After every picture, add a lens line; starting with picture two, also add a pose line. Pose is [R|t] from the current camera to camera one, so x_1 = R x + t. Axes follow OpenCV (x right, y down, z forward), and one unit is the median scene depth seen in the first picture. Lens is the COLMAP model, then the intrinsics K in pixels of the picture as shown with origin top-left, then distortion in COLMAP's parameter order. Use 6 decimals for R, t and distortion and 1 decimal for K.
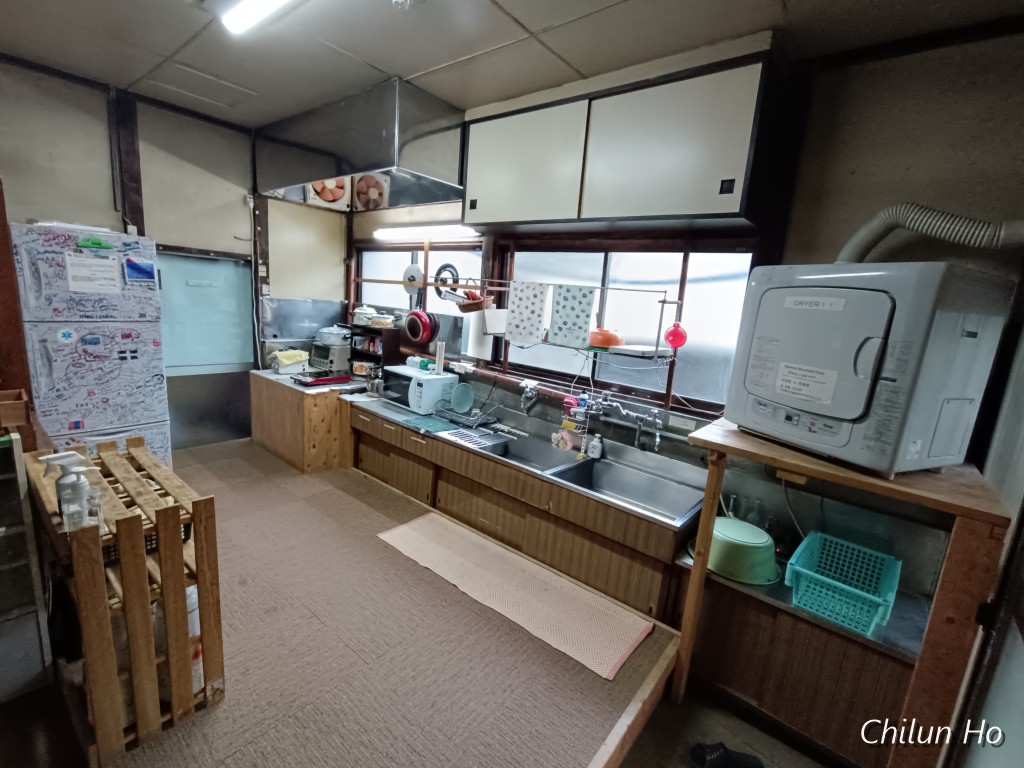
lens RADIAL K [[468.0, 0, 508.8], [0, 468.0, 385.9], [0, 0, 1]] dist [0.004189, 0.000053]
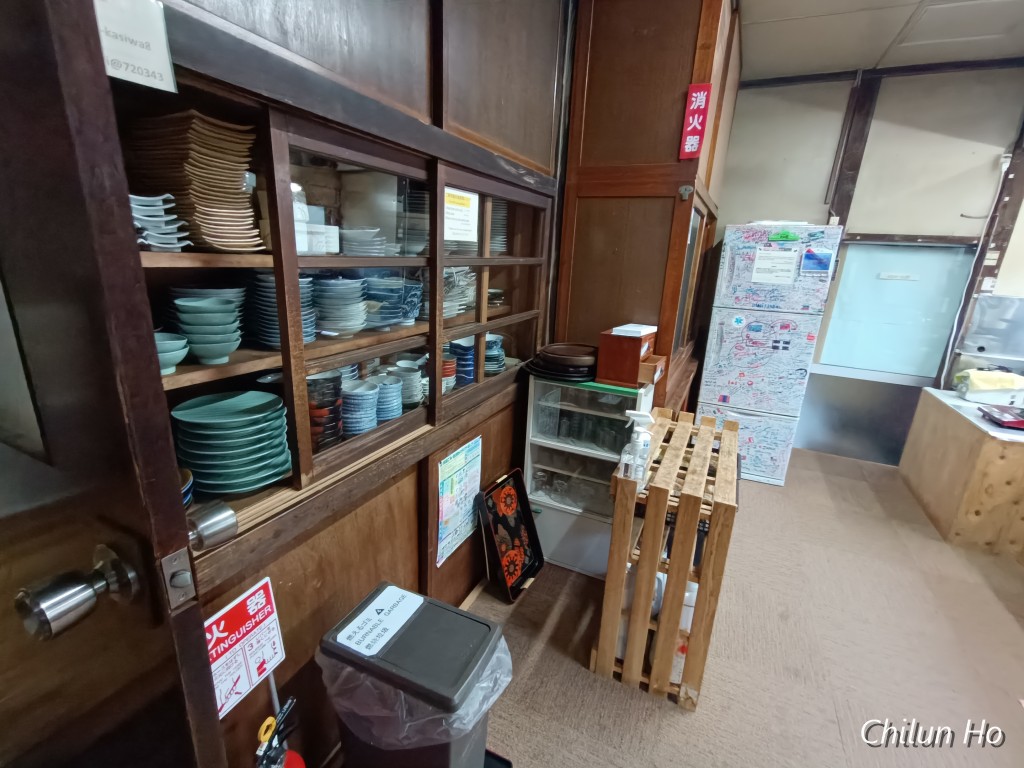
lens RADIAL K [[468.0, 0, 512.5], [0, 468.0, 389.1], [0, 0, 1]] dist [0.004189, 0.000053]
pose [[0.252865, 0.216465, -0.942975, 0.025791], [-0.211929, 0.963372, 0.164318, -0.017473], [0.944005, 0.158293, 0.289478, 0.167989]]
